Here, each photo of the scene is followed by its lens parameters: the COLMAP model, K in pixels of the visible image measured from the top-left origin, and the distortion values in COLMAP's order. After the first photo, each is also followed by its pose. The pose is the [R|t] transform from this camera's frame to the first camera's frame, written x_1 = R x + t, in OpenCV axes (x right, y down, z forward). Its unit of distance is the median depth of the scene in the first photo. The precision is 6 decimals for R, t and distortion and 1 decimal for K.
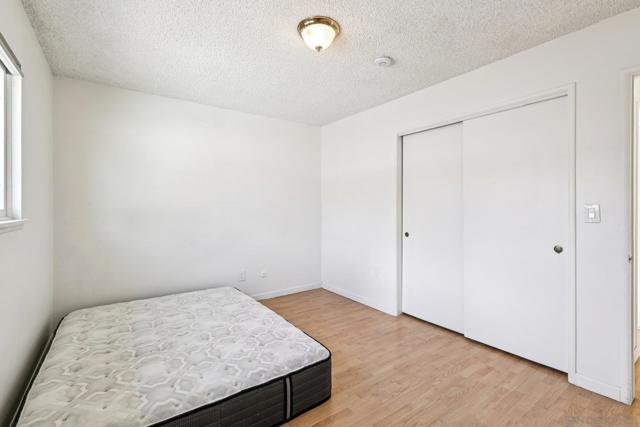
lens RADIAL K [[280.8, 0, 321.4], [0, 280.8, 210.4], [0, 0, 1]] dist [0.000841, -0.000719]
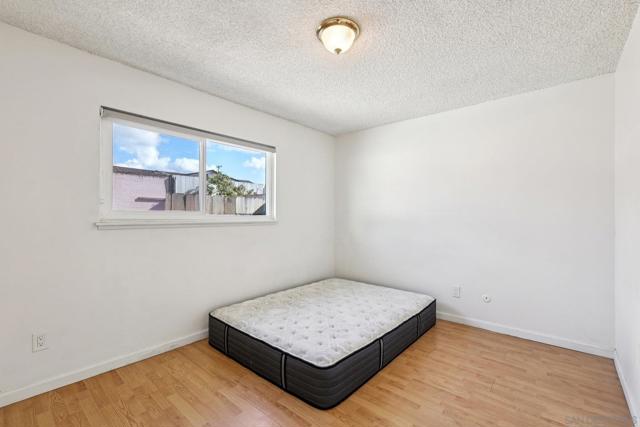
lens RADIAL K [[280.8, 0, 325.2], [0, 280.8, 215.7], [0, 0, 1]] dist [0.000841, -0.000719]
pose [[0.244035, 0.000331, -0.969766, 0.753760], [-0.003892, 0.999992, -0.000638, -0.007832], [0.969759, 0.003931, 0.244034, 0.588918]]
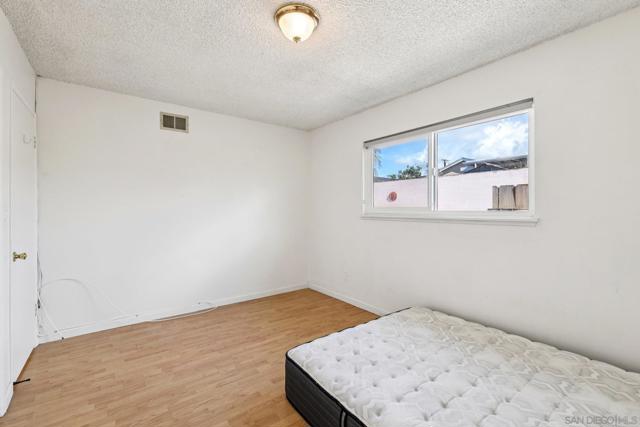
lens RADIAL K [[280.8, 0, 317.1], [0, 280.8, 210.7], [0, 0, 1]] dist [0.000841, -0.000719]
pose [[-0.999815, -0.002839, -0.019006, -0.044706], [-0.002952, 0.999978, 0.005927, -0.013652], [0.018989, 0.005982, -0.999802, 1.572606]]
